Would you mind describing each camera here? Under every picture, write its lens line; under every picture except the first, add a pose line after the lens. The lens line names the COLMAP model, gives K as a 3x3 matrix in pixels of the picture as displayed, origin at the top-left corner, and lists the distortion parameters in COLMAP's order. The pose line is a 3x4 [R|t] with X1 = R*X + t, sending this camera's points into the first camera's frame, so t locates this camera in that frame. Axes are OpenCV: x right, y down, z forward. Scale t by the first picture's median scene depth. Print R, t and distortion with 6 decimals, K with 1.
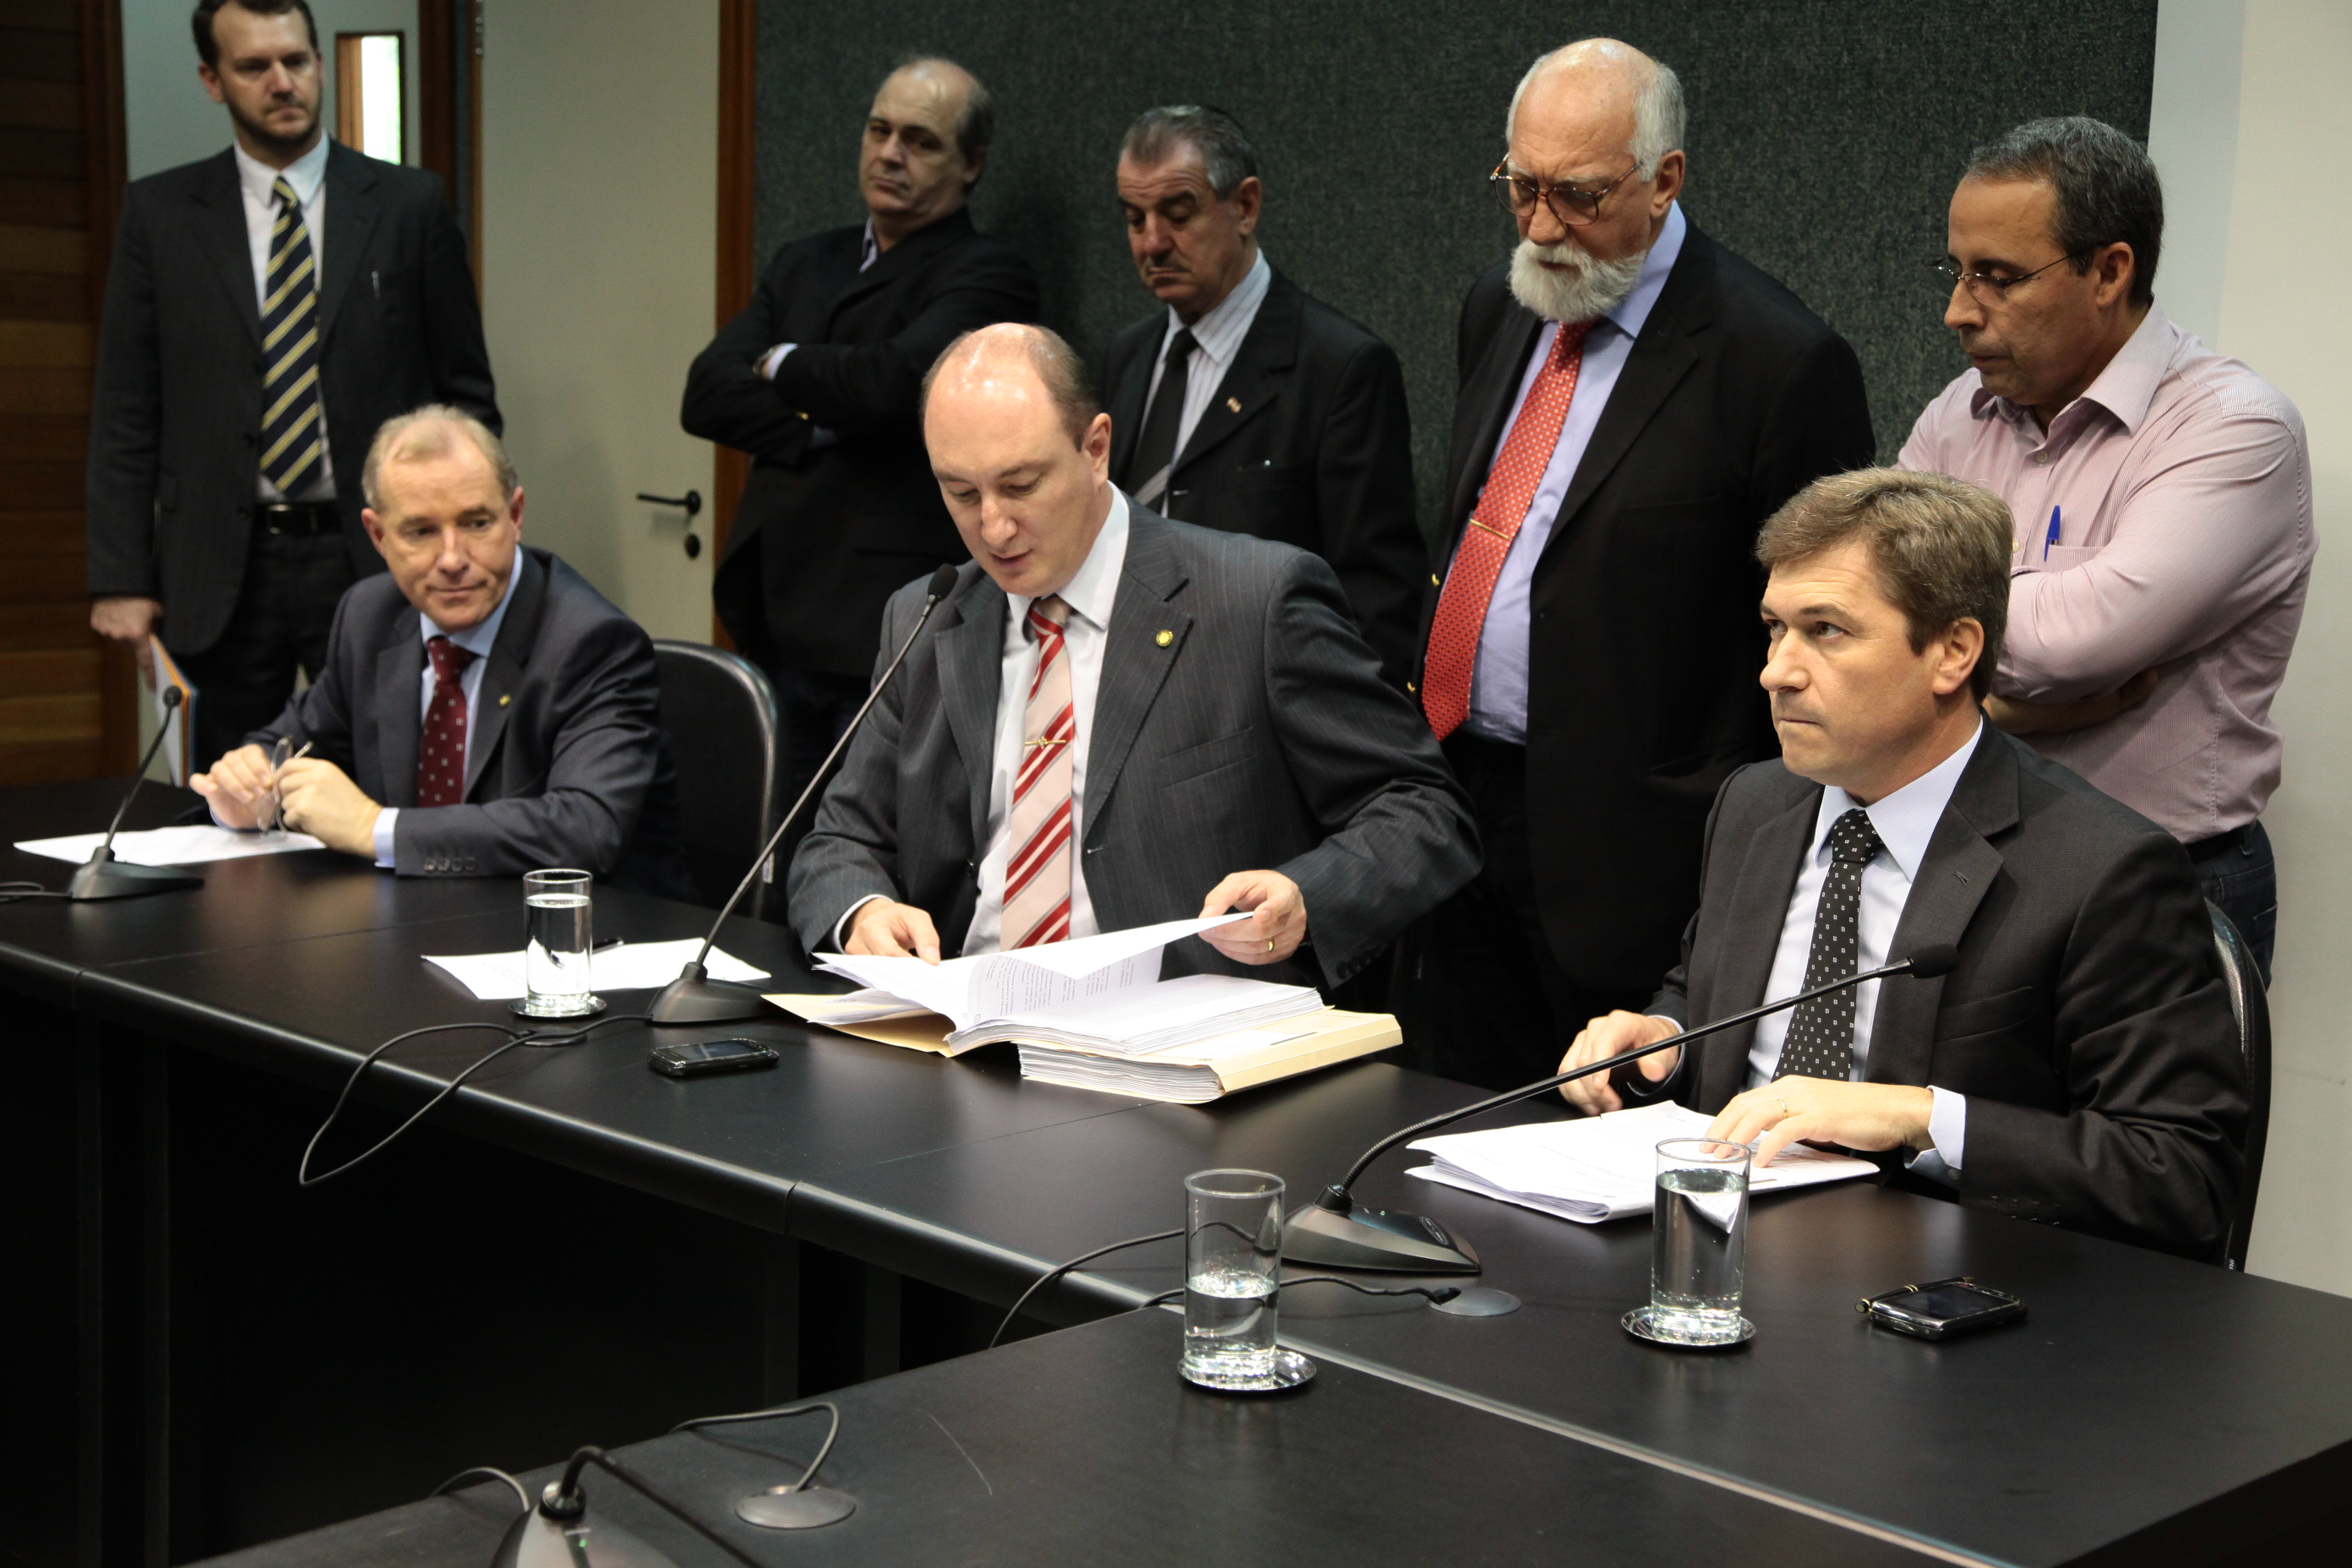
lens RADIAL K [[3411.5, 0, 1195.8], [0, 3411.5, 794.6], [0, 0, 1]] dist [0.124325, 0.164749]
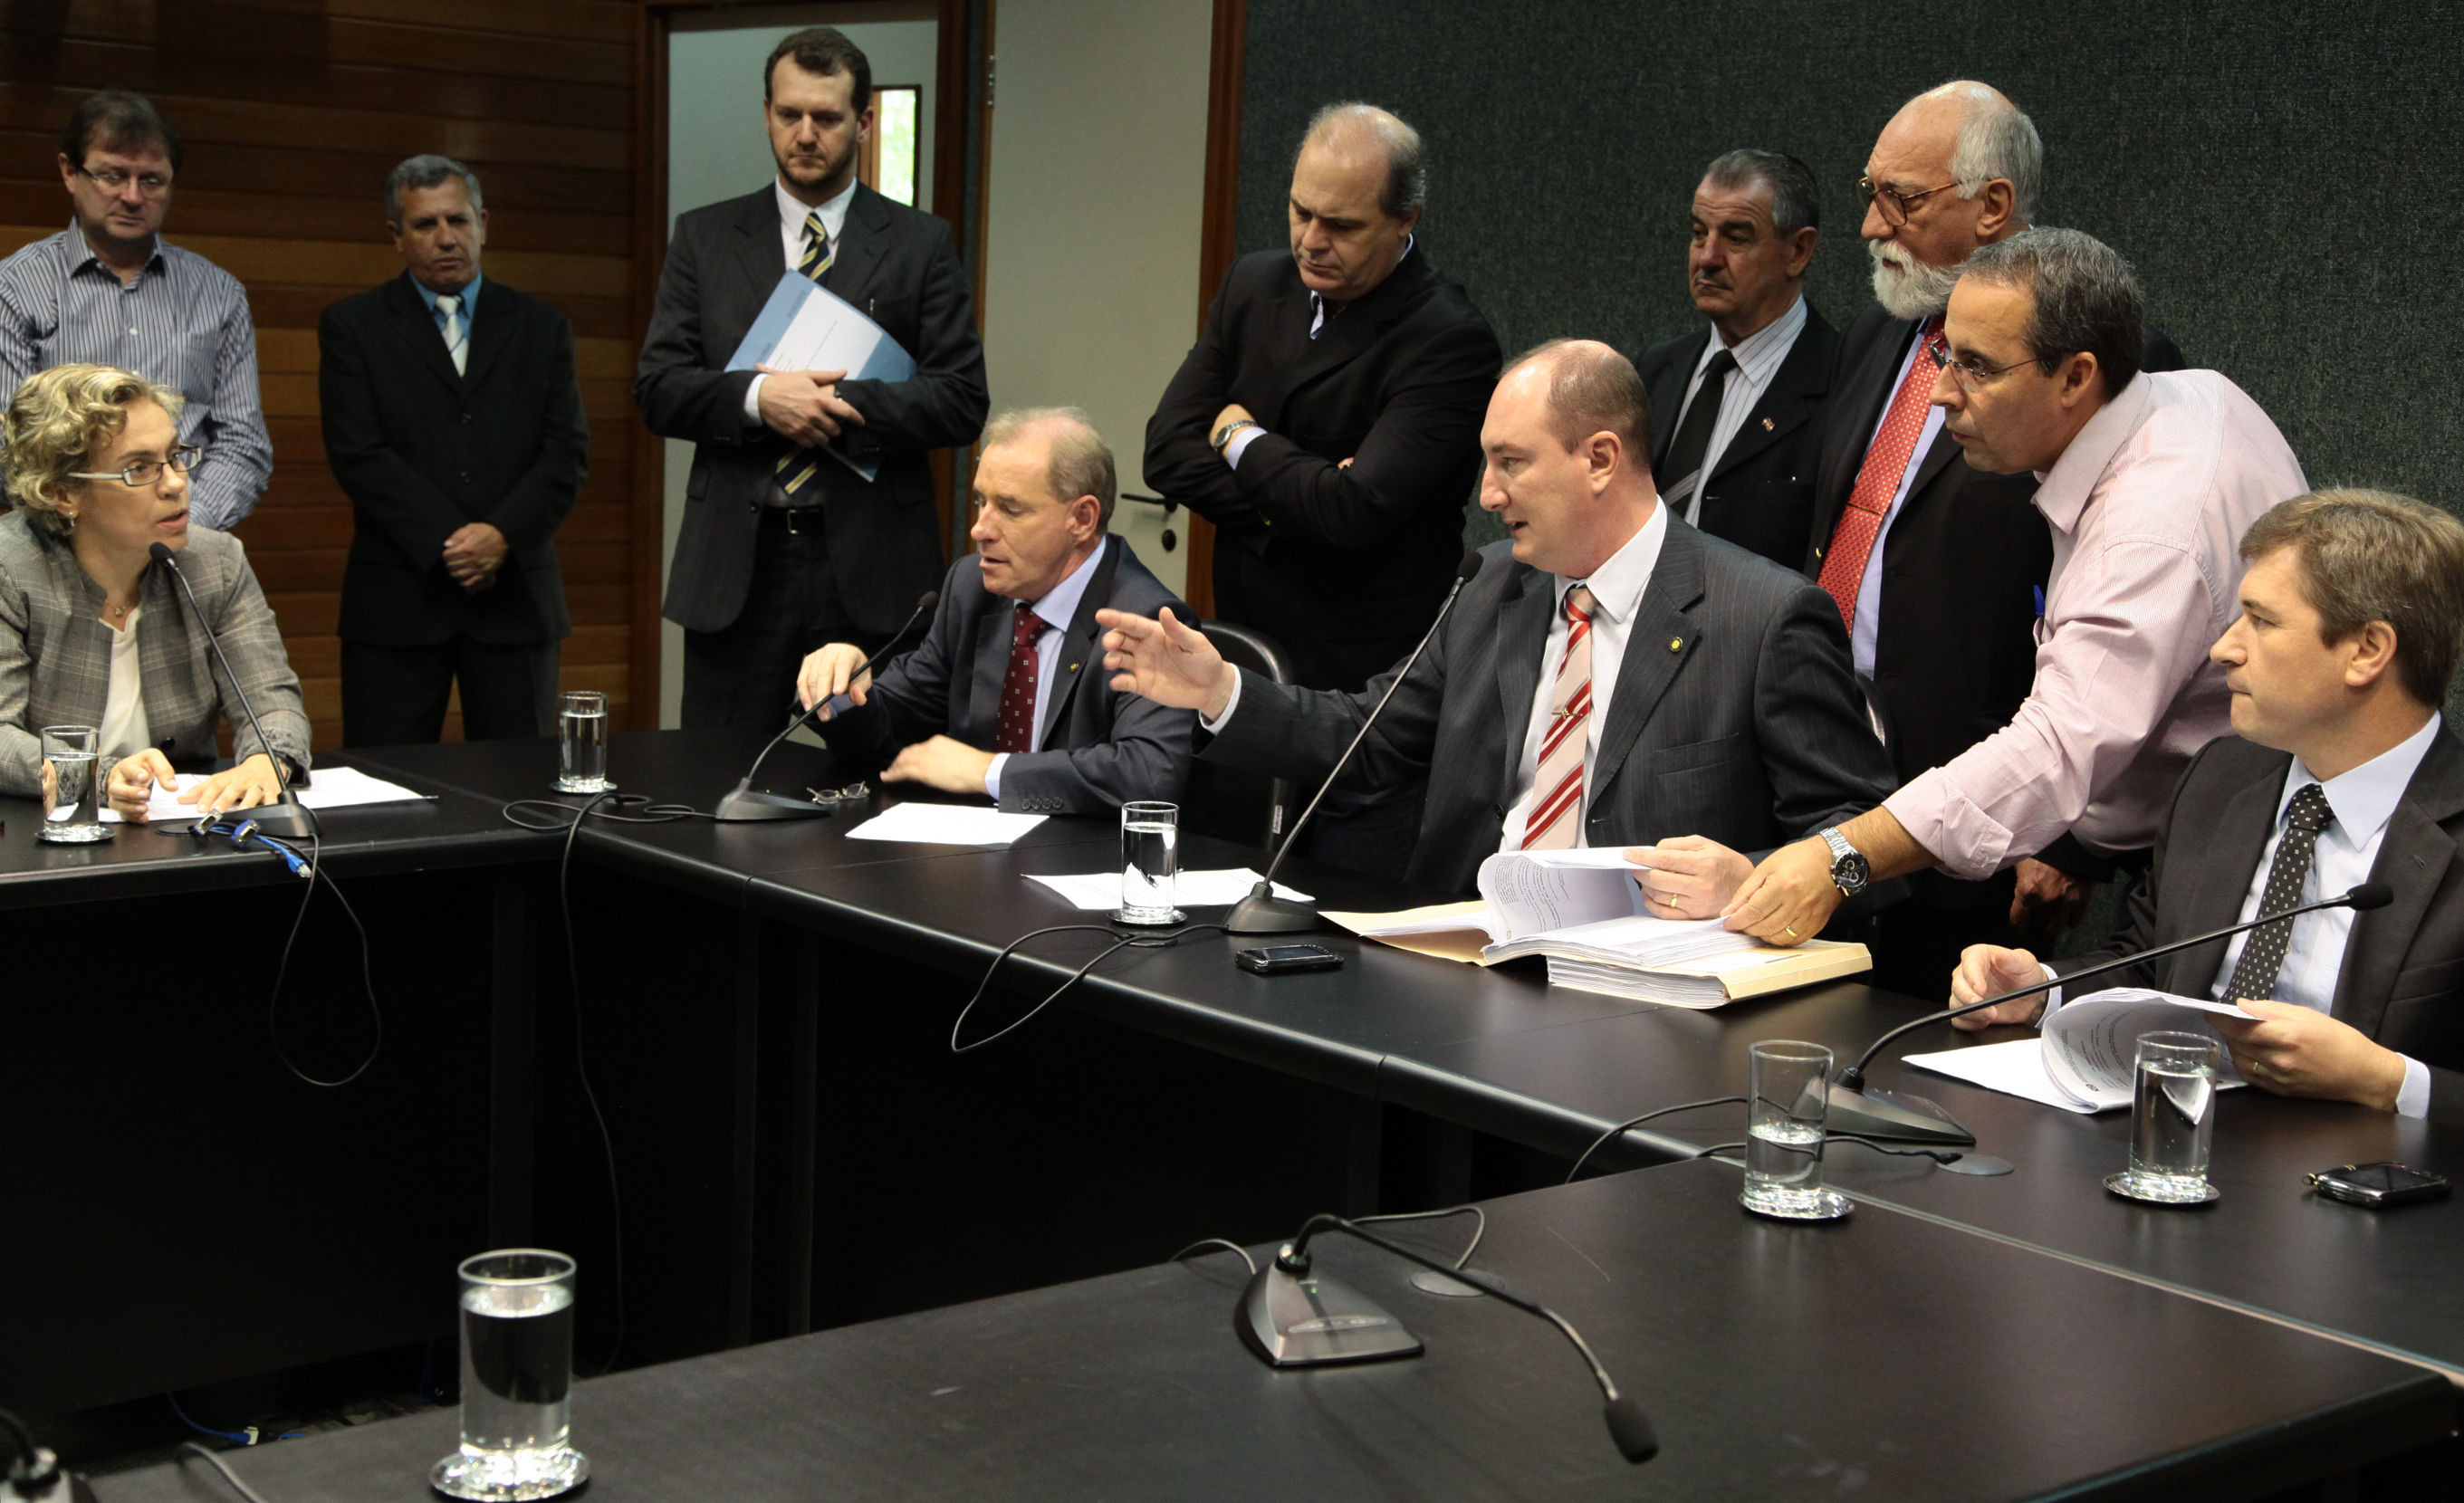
lens RADIAL K [[3267.6, 0, 1225.9], [0, 3267.6, 772.8], [0, 0, 1]] dist [0.079895, 0.073491]
pose [[0.995888, 0.024965, -0.087086, -0.052534], [-0.025536, 0.999659, -0.005456, 0.014825], [0.086920, 0.007657, 0.996186, -0.110241]]
